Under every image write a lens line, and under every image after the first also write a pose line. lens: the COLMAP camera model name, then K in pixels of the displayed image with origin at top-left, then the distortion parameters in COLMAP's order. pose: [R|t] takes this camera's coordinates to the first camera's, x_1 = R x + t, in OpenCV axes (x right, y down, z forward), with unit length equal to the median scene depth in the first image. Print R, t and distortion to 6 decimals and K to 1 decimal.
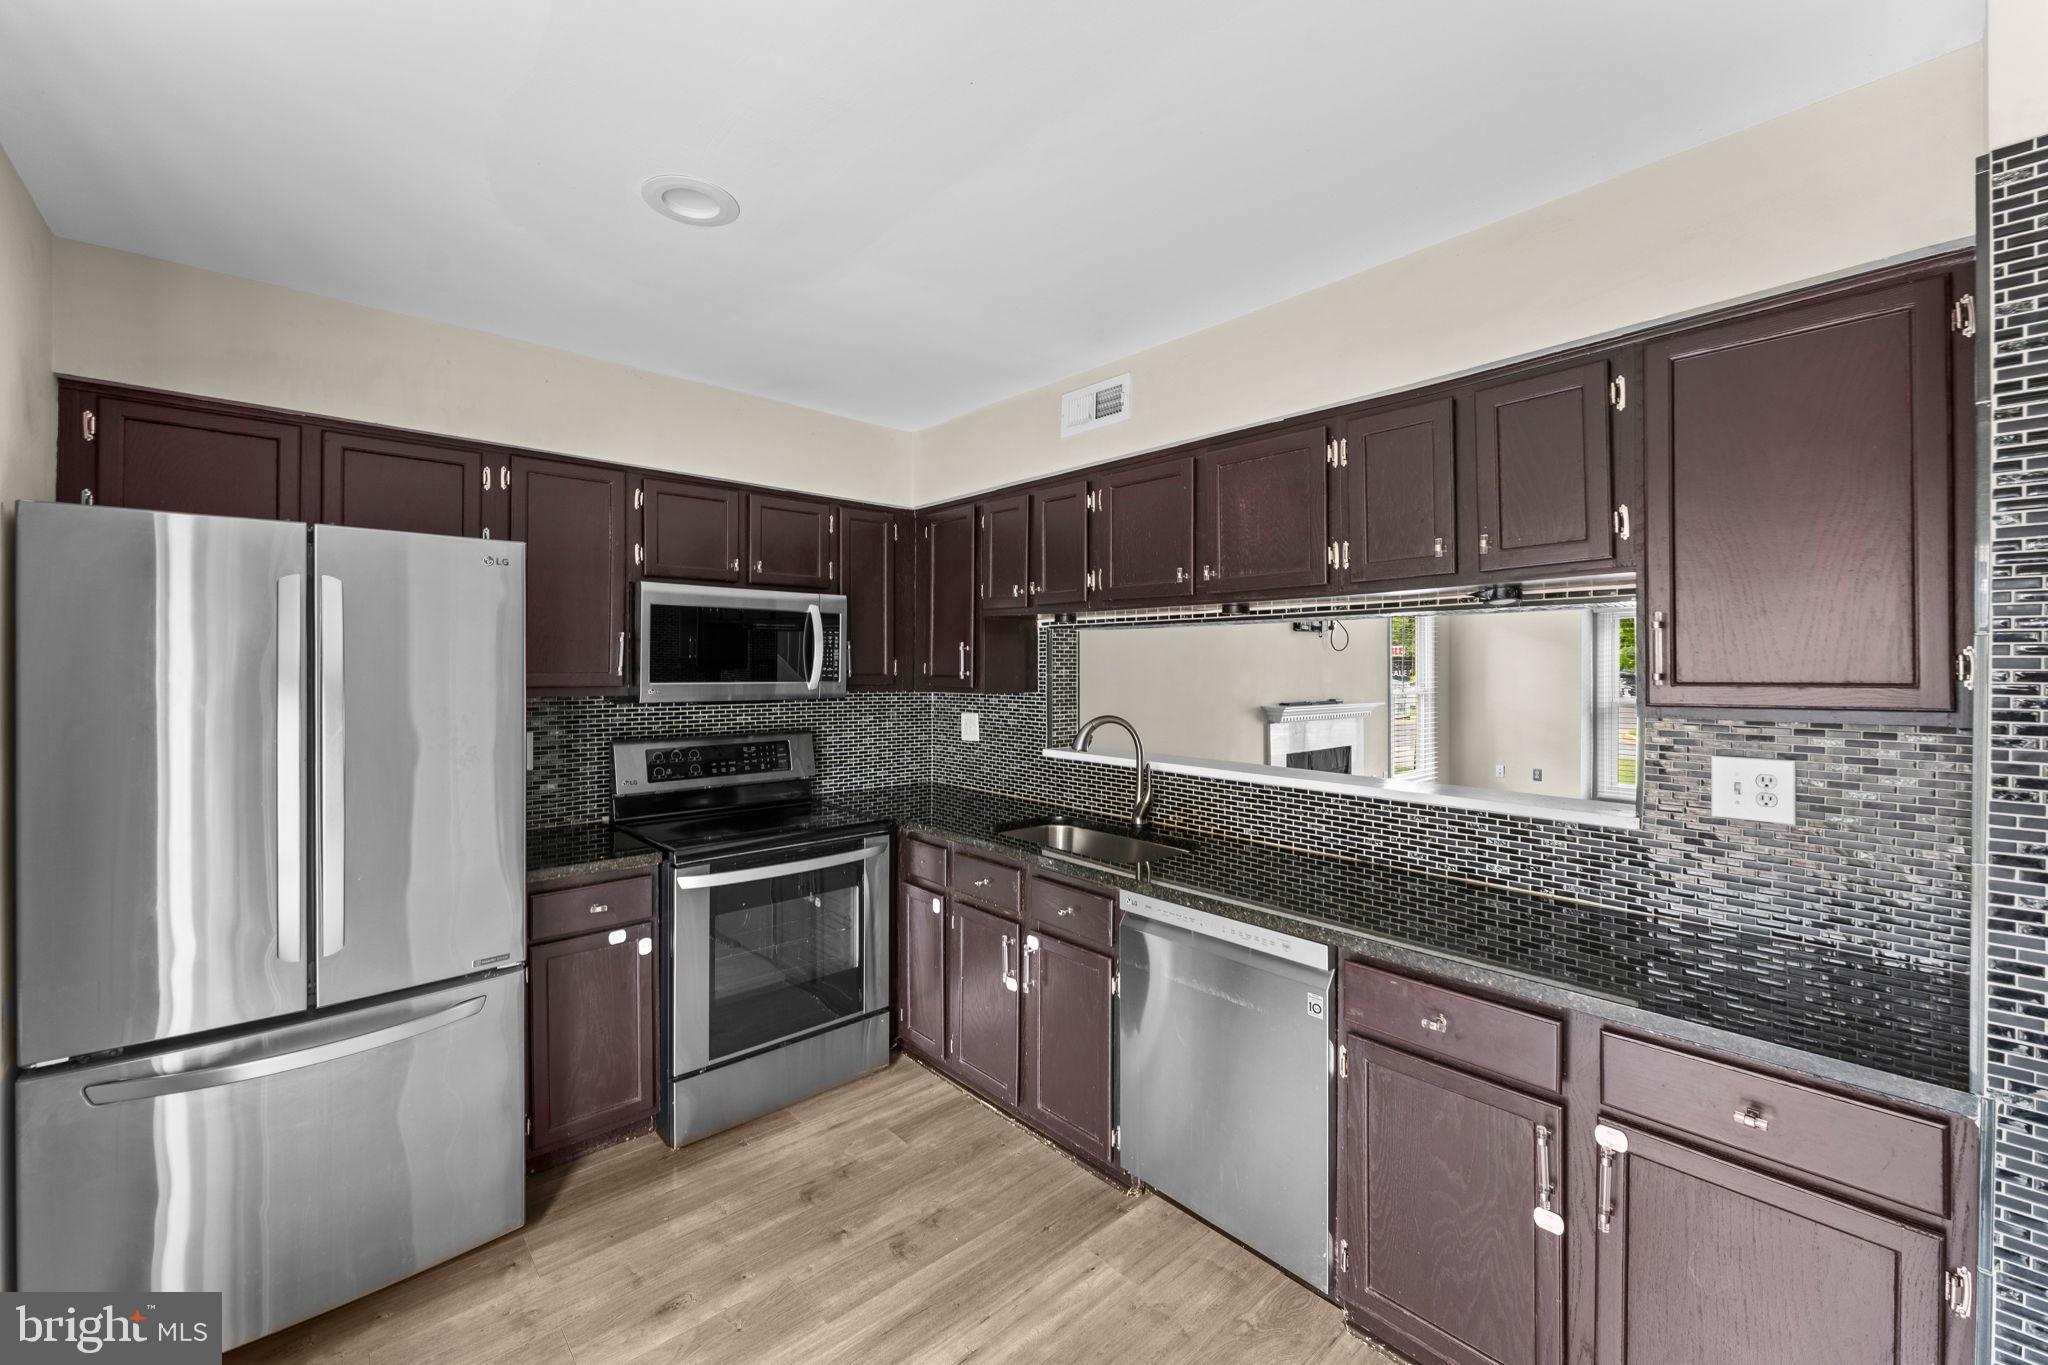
lens RADIAL K [[826.5, 0, 1026.6], [0, 826.5, 654.1], [0, 0, 1]] dist [-0.002609, -0.000161]
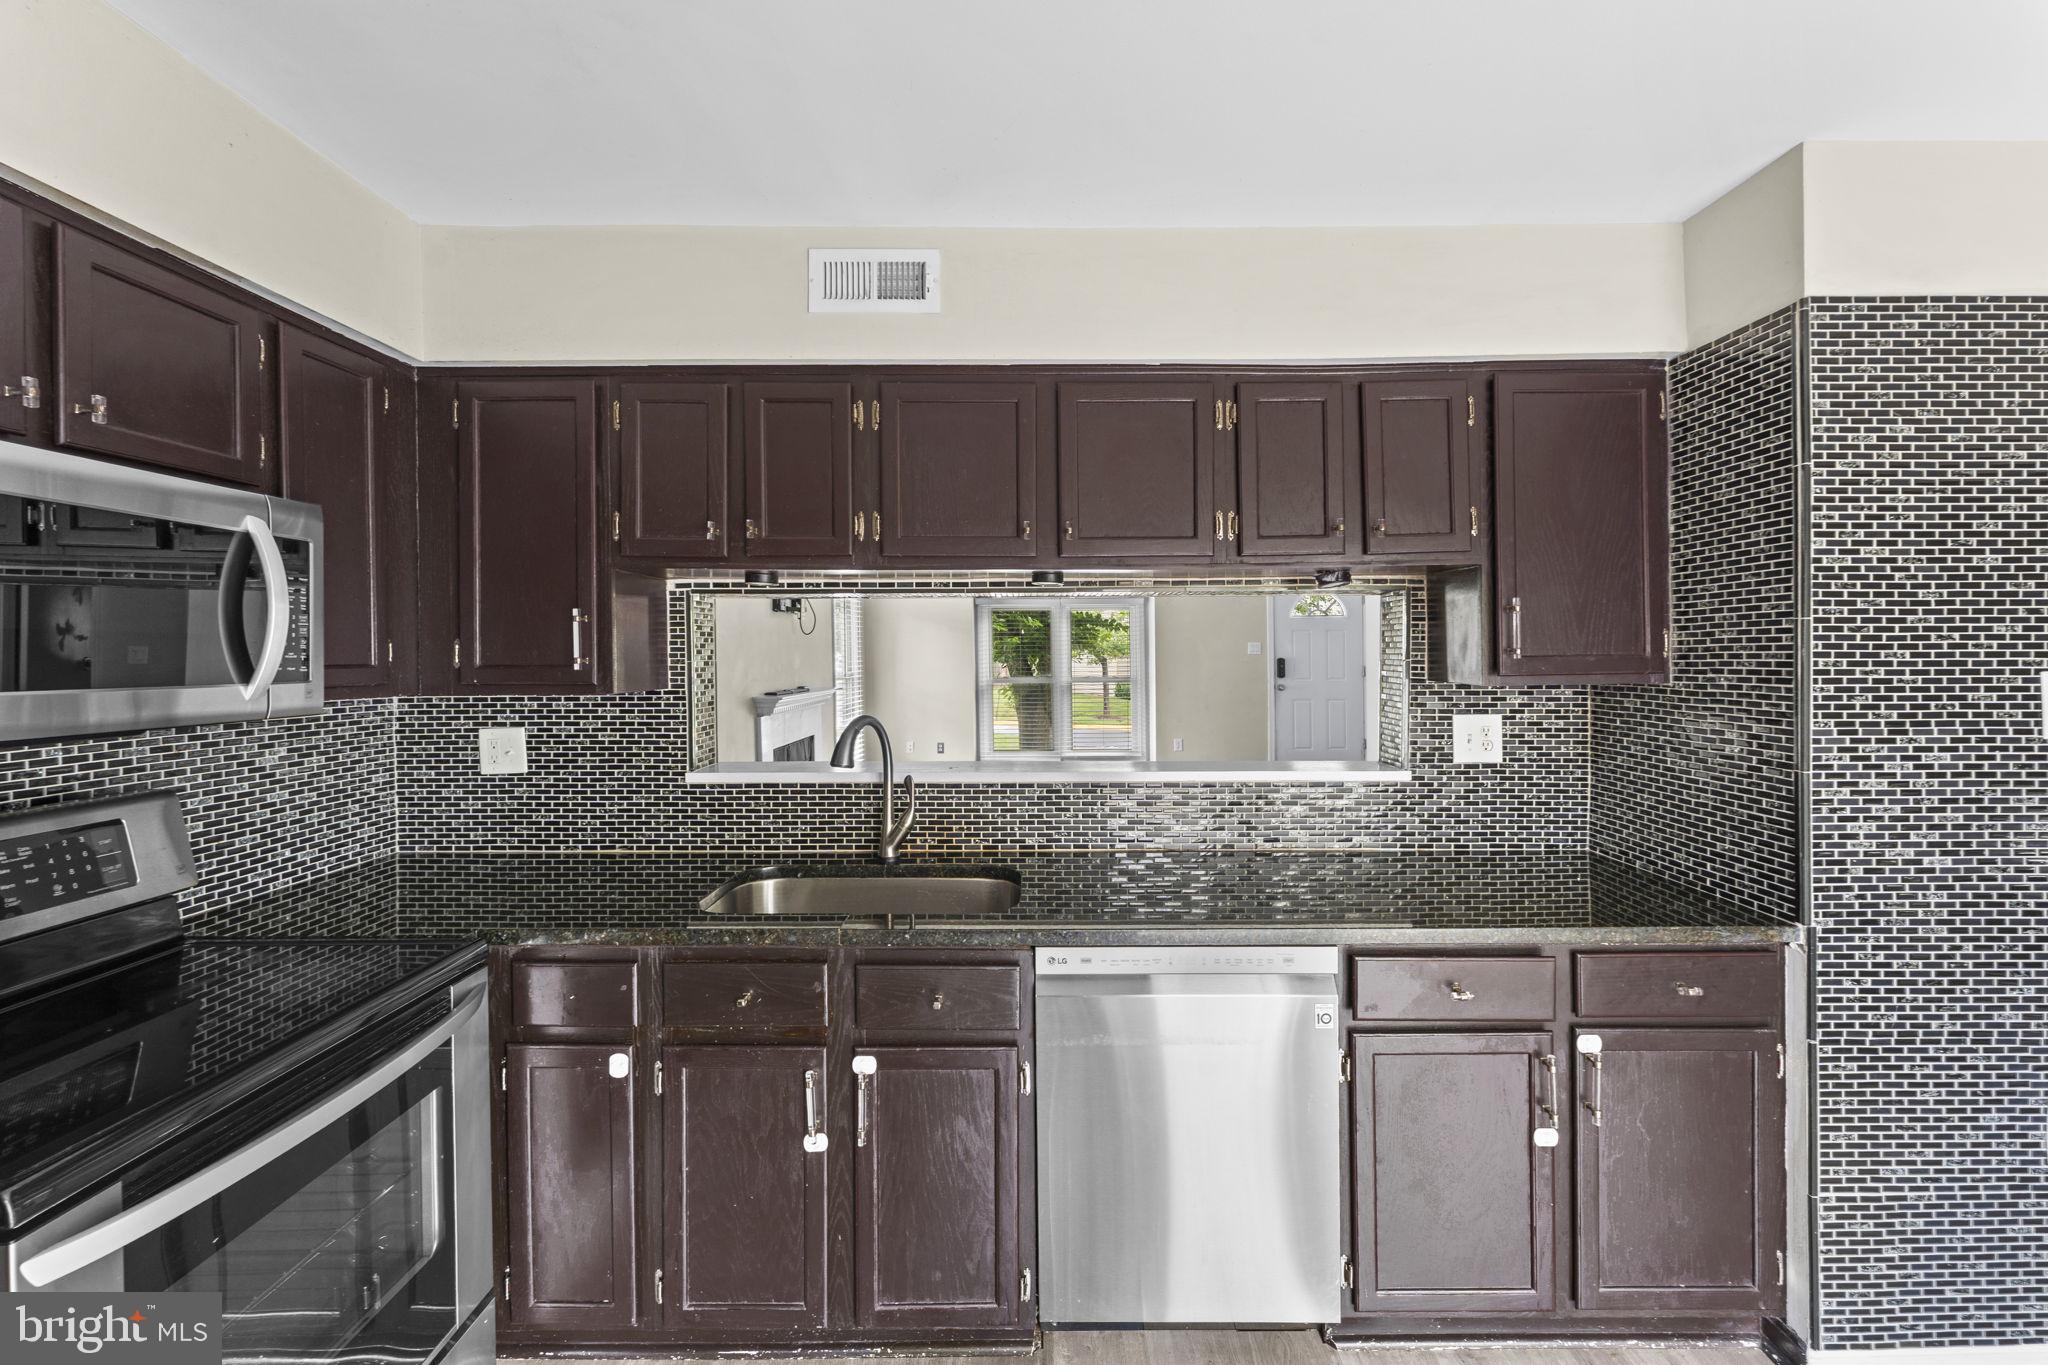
lens RADIAL K [[826.5, 0, 1026.6], [0, 826.5, 654.1], [0, 0, 1]] dist [-0.002609, -0.000161]
pose [[0.664014, -0.008284, 0.747674, -0.315936], [-0.004371, 0.999879, 0.014960, 0.008046], [-0.747707, -0.013201, 0.663897, 0.374728]]
